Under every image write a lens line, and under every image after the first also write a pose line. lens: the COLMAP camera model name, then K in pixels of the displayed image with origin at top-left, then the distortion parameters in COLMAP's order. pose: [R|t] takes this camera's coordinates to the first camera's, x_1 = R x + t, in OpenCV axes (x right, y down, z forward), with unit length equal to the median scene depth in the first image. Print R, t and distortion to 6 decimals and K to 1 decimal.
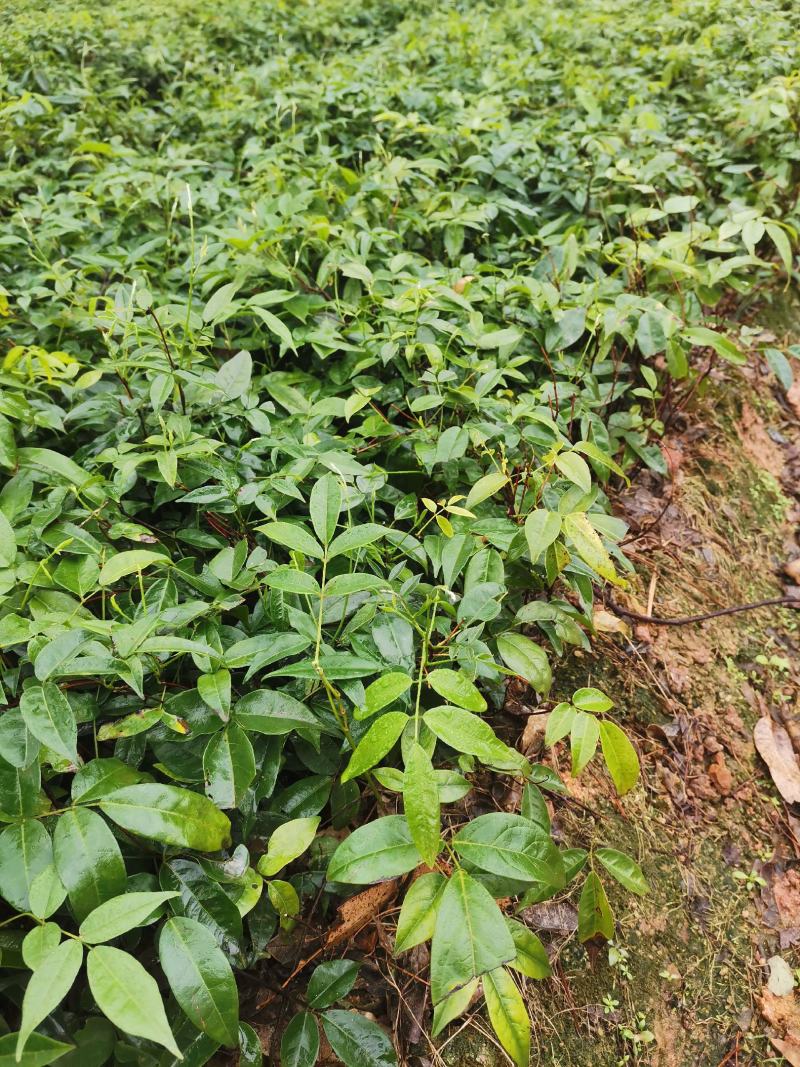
lens RADIAL K [[798.8, 0, 400.0], [0, 798.8, 533.5], [0, 0, 1]] dist [0.080510, -0.107613]
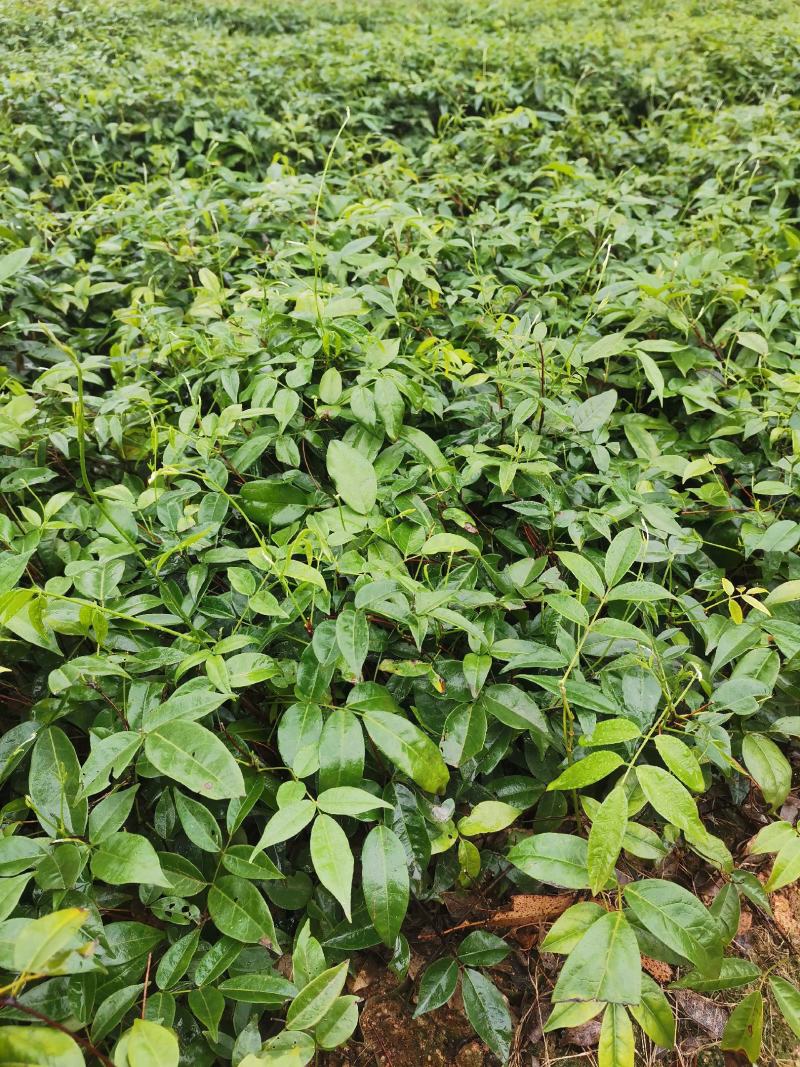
lens RADIAL K [[798.8, 0, 400.0], [0, 798.8, 533.5], [0, 0, 1]] dist [0.080510, -0.107613]
pose [[0.861100, 0.332371, -0.384755, 0.047481], [-0.334696, 0.940209, 0.063136, -0.023117], [0.382734, 0.074410, 0.920857, -0.110078]]
